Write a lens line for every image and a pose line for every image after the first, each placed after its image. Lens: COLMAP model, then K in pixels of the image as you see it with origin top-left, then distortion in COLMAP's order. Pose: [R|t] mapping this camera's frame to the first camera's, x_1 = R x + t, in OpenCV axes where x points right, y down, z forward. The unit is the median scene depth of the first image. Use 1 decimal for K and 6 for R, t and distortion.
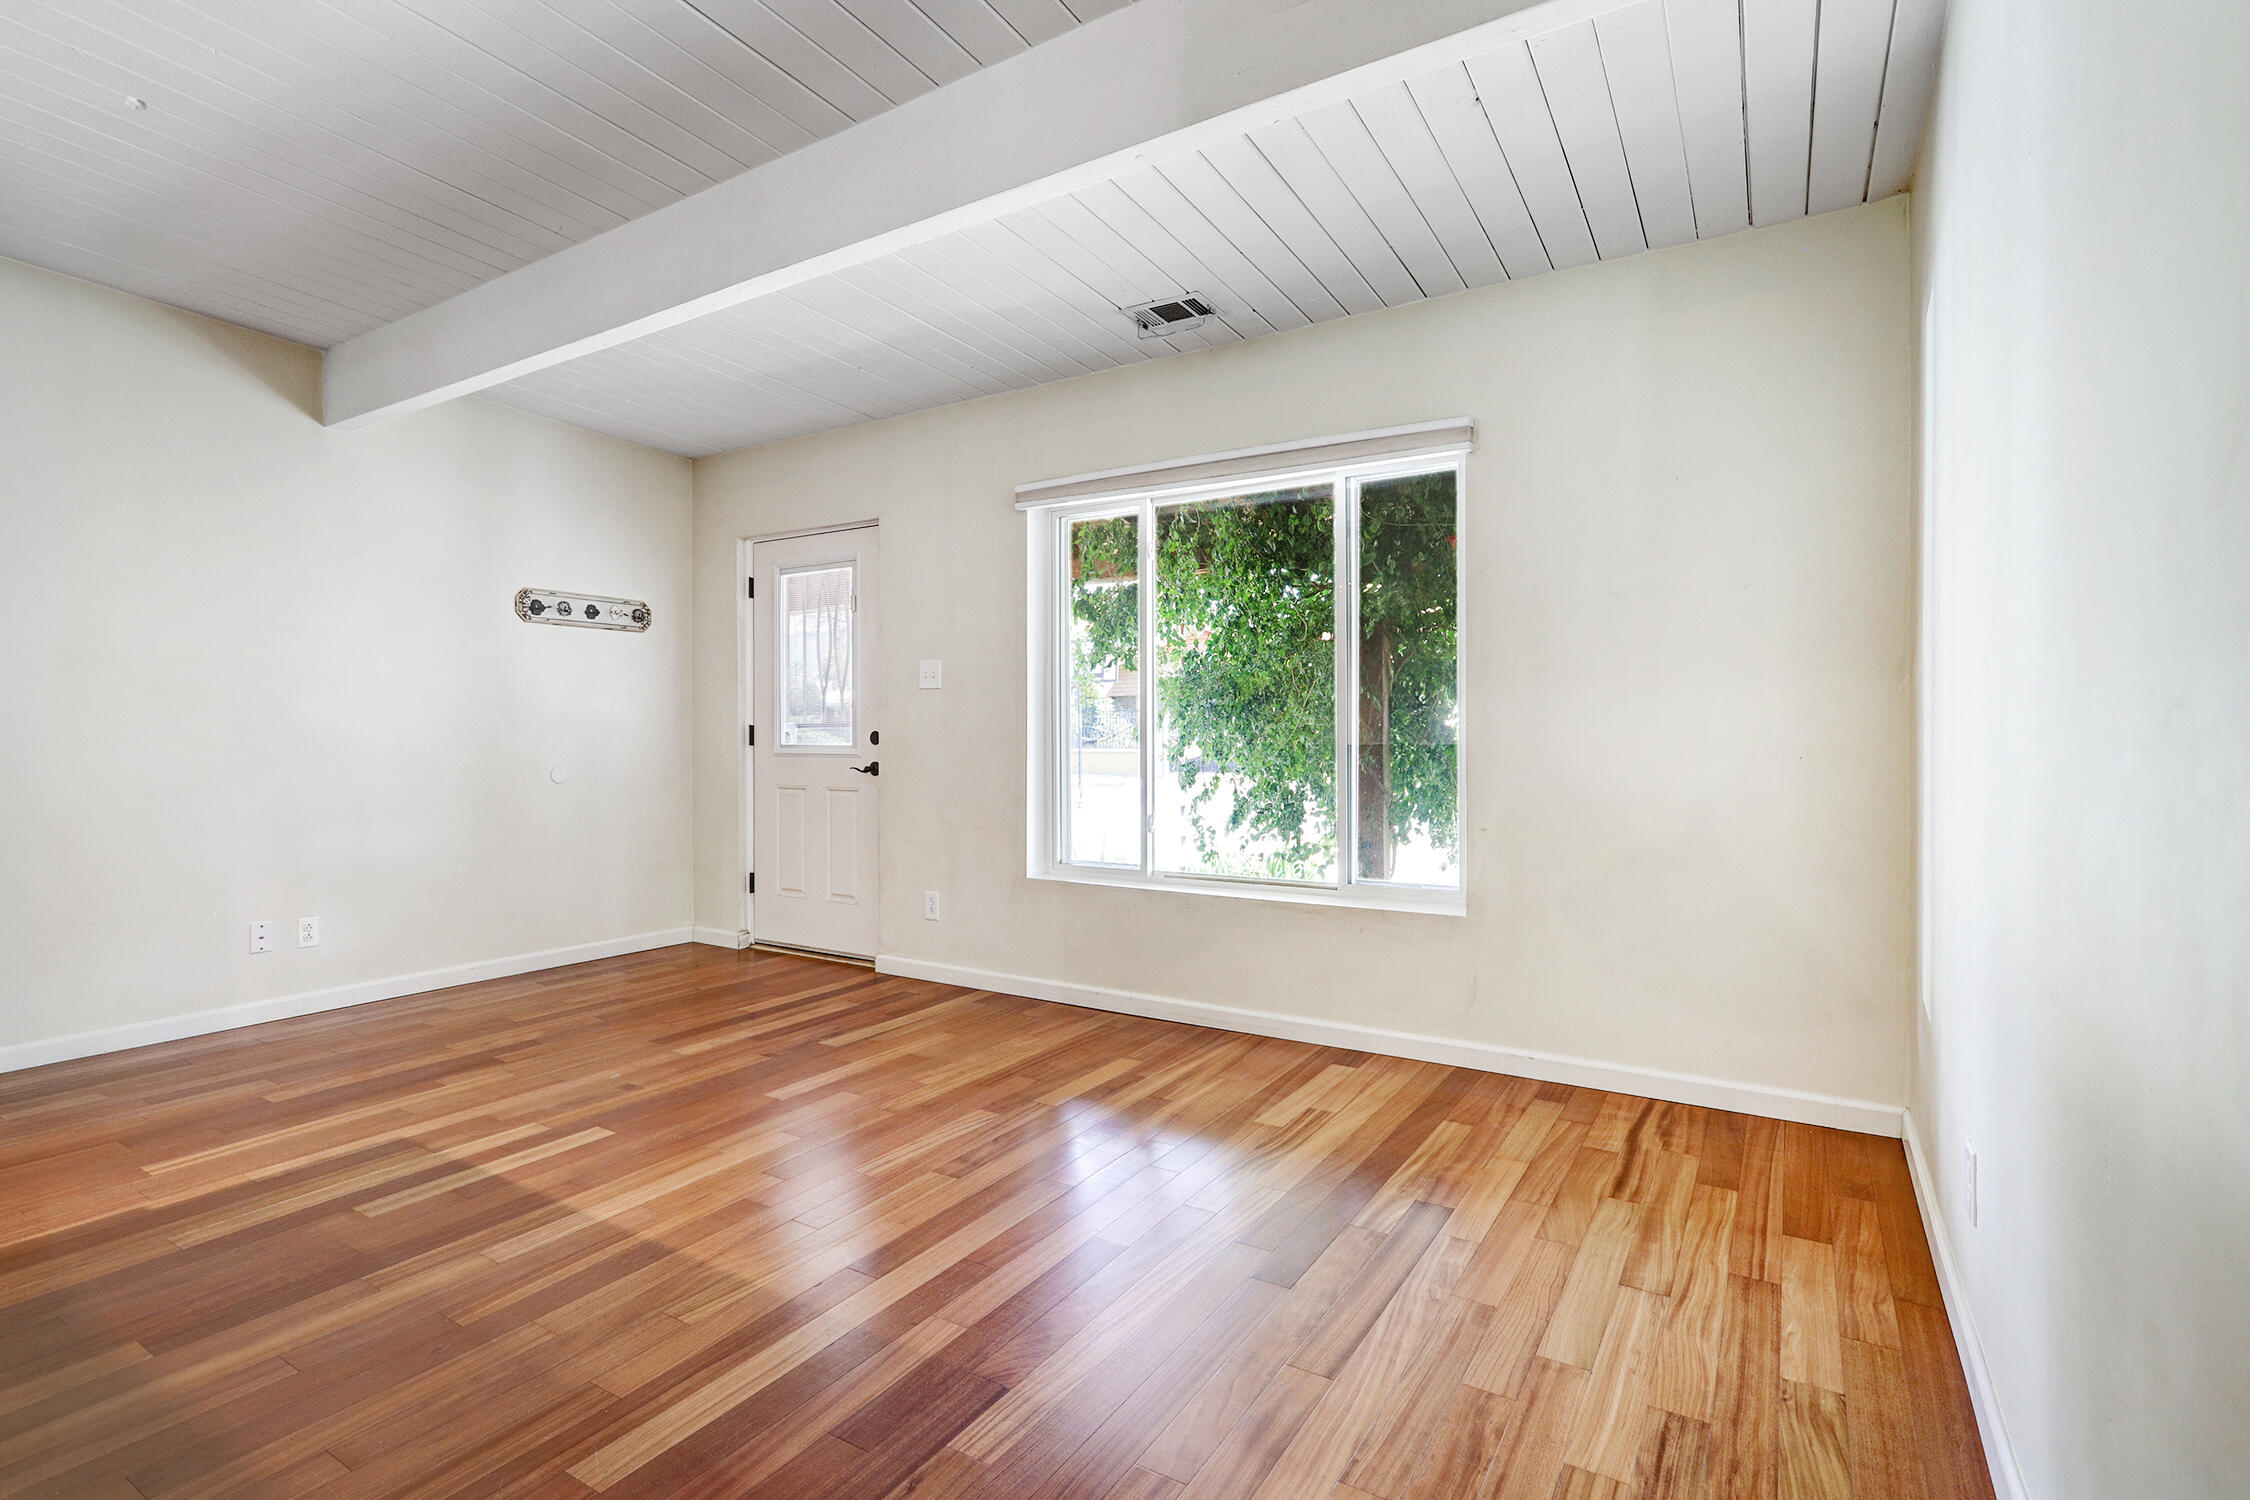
lens RADIAL K [[1067.1, 0, 1125.0], [0, 1067.1, 750.0], [0, 0, 1]] dist [0.002224, 0.000463]
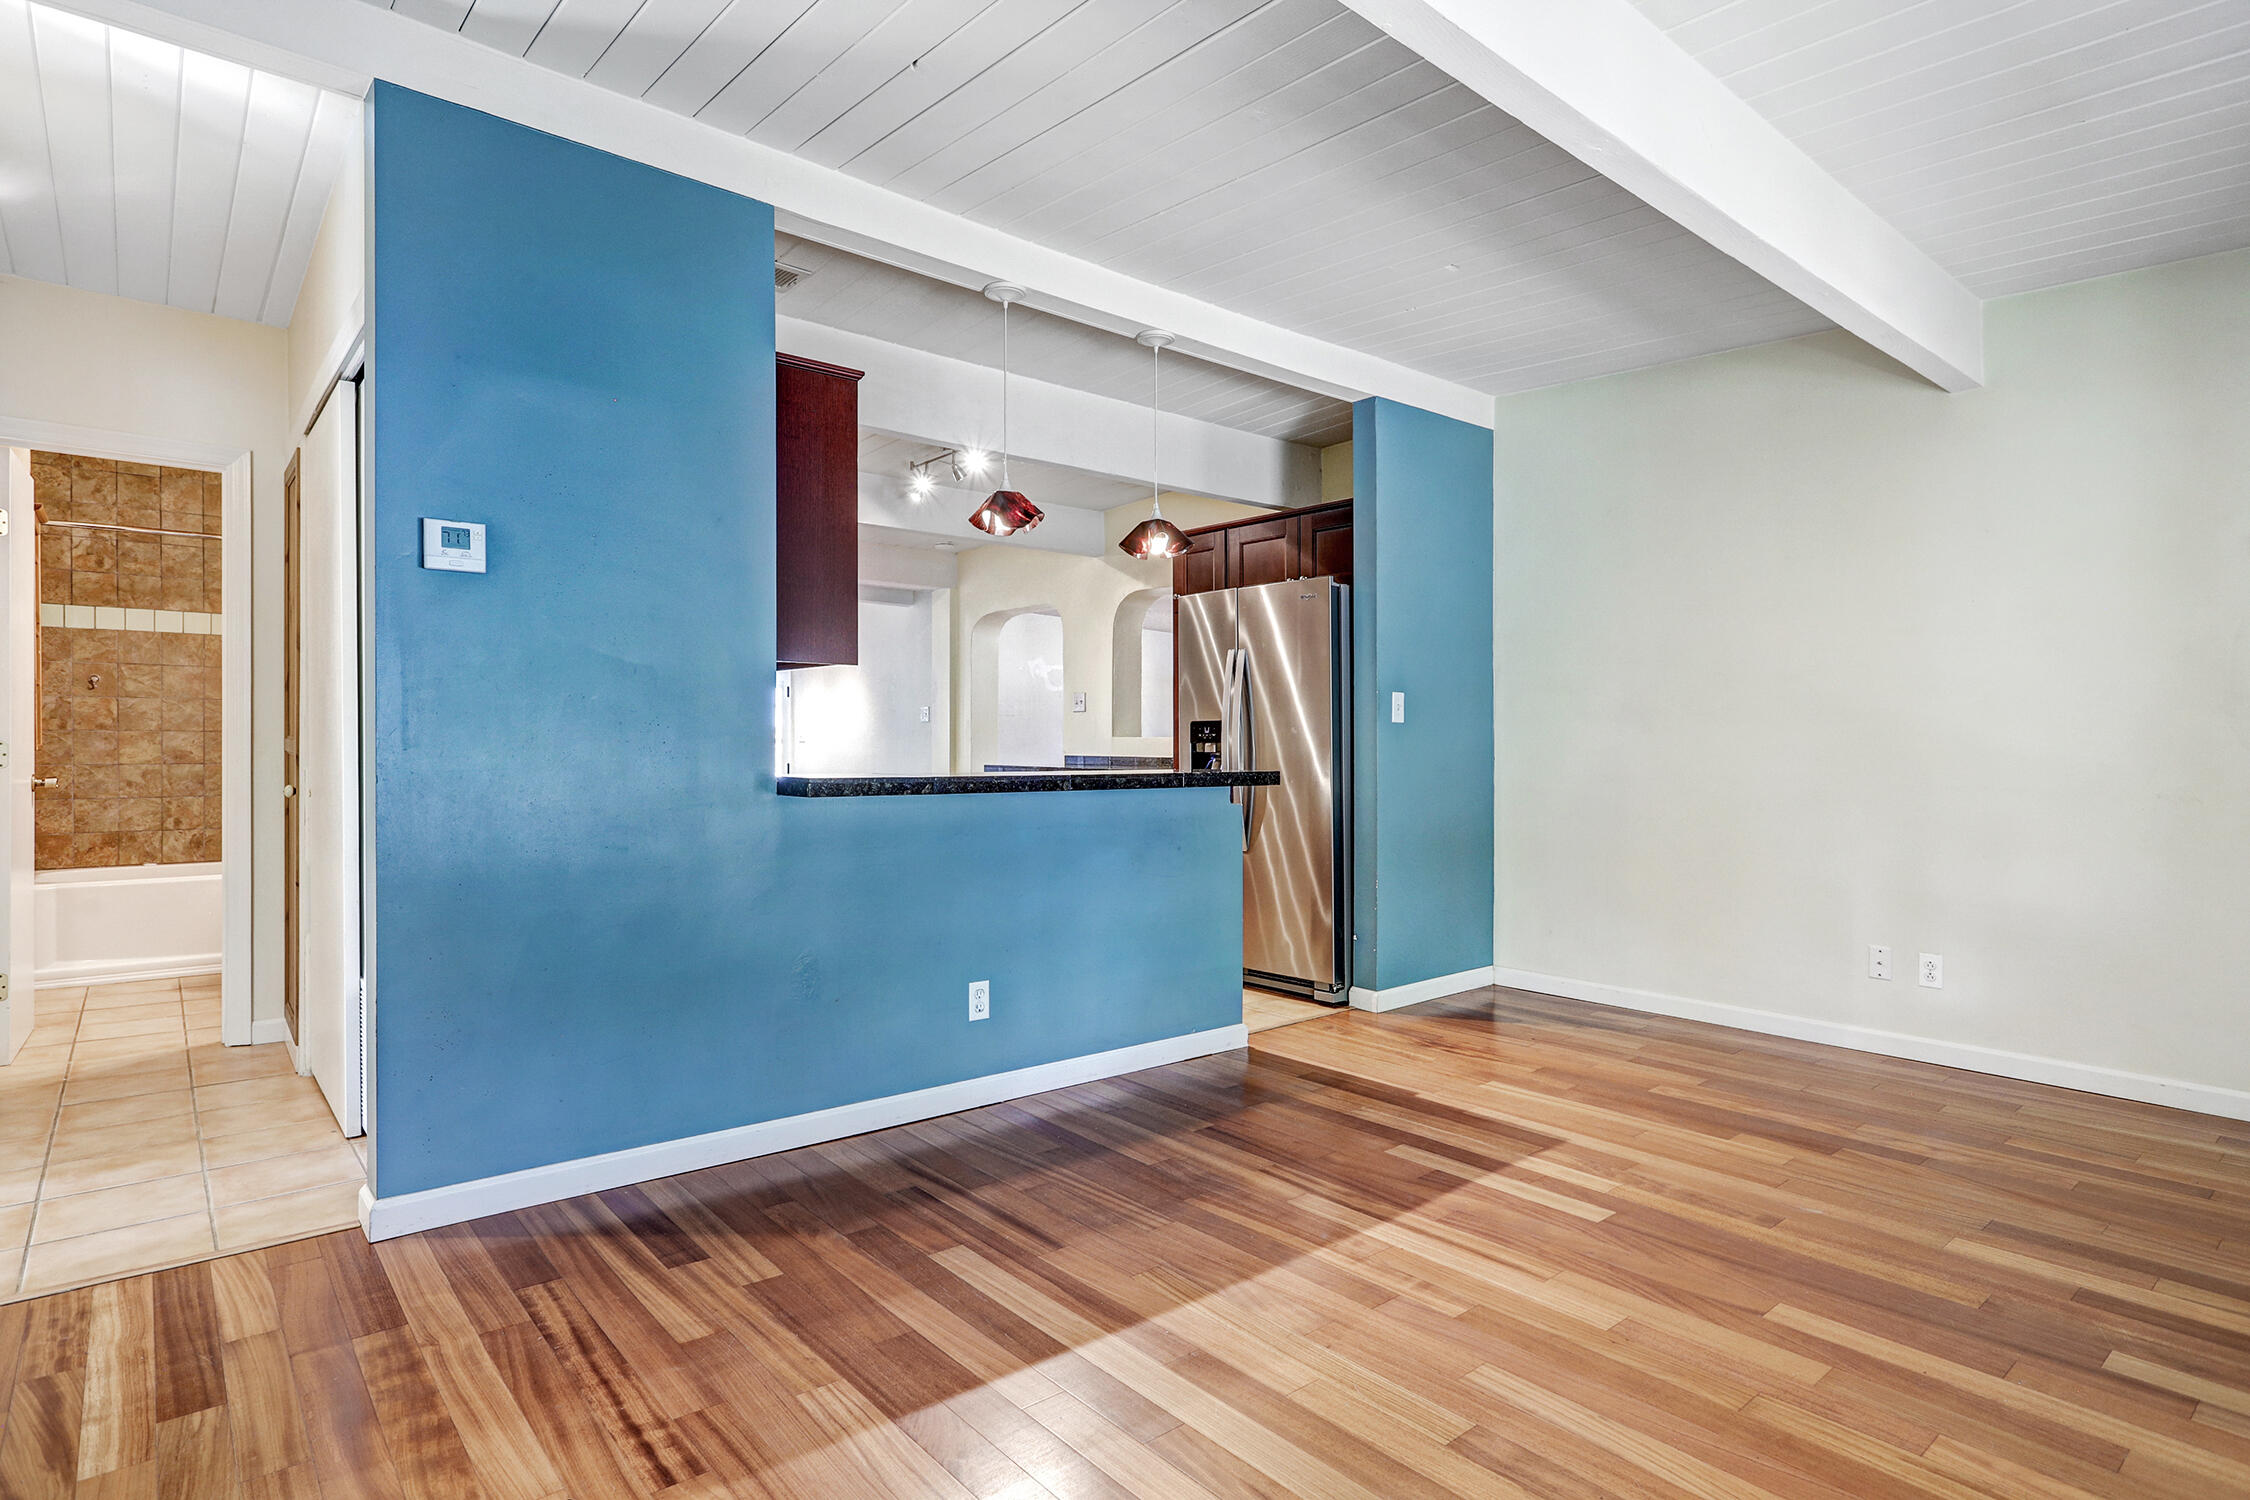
lens RADIAL K [[1158.4, 0, 1125.0], [0, 1158.4, 750.0], [0, 0, 1]] dist [0.000998, 0.000430]
pose [[-0.303532, 0.005288, -0.952807, 0.462516], [-0.020422, 0.999719, 0.012054, -0.014691], [0.952602, 0.023117, -0.303338, 0.842379]]
